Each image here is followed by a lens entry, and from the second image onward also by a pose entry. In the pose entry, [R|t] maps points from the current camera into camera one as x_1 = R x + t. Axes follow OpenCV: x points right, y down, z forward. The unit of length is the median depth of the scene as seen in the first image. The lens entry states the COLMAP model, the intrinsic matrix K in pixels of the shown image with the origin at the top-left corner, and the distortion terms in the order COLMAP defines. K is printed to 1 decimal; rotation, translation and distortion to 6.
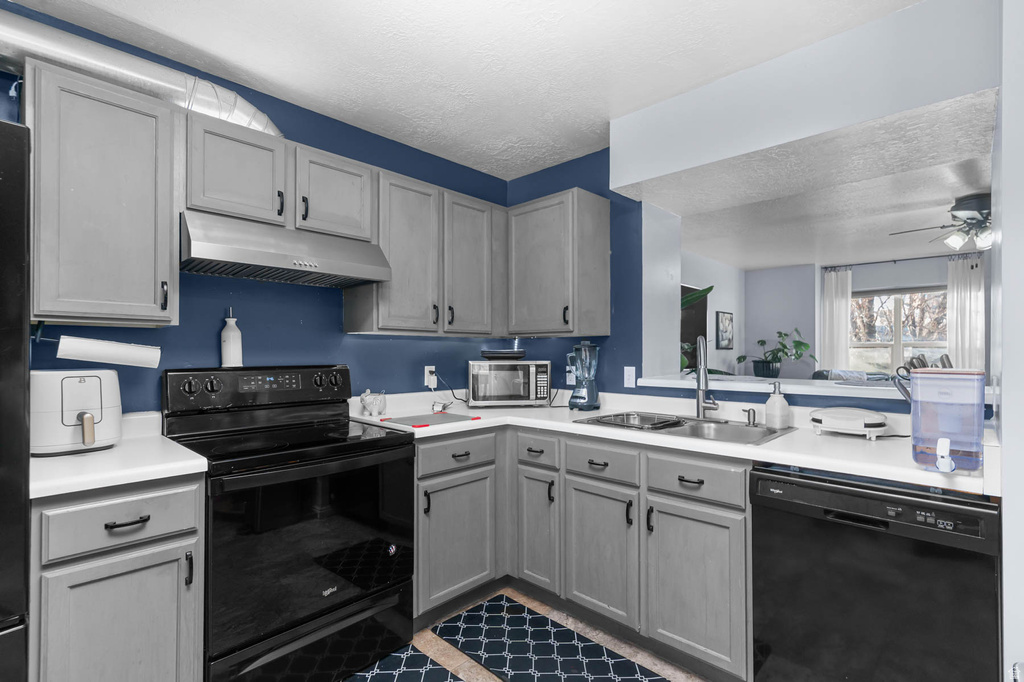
lens RADIAL K [[471.6, 0, 510.2], [0, 471.6, 348.9], [0, 0, 1]] dist [0.001296, -0.000013]
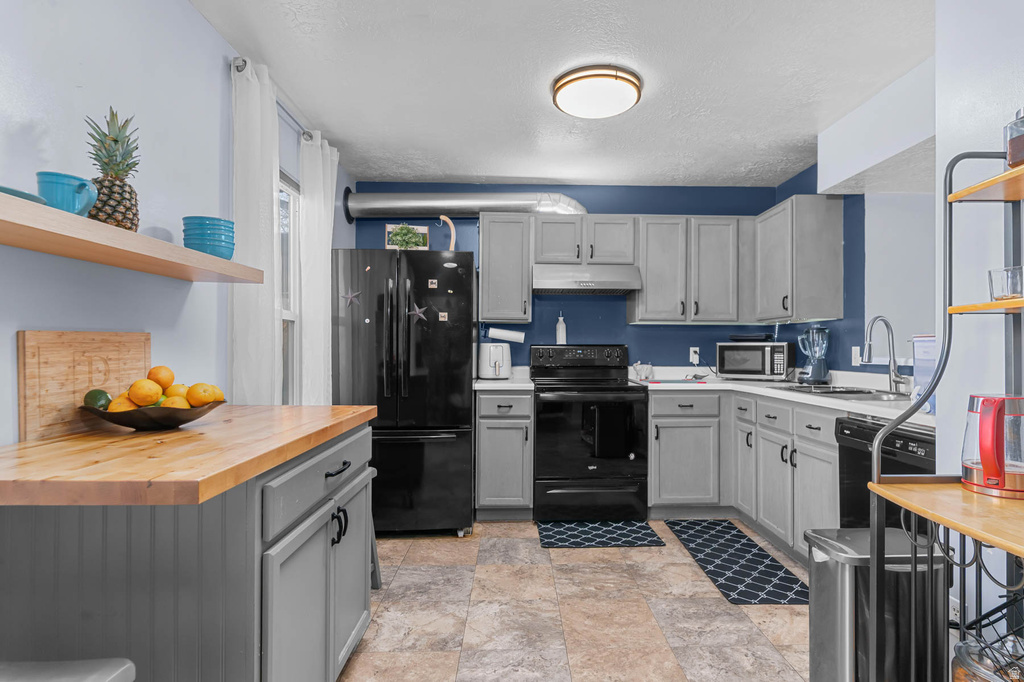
lens RADIAL K [[517.9, 0, 515.9], [0, 517.9, 347.6], [0, 0, 1]] dist [0.001259, 0.000003]
pose [[0.692262, 0.001156, -0.721645, 0.671822], [-0.001585, 0.999999, 0.000082, 0.048036], [0.721645, 0.001086, 0.692263, -0.459208]]
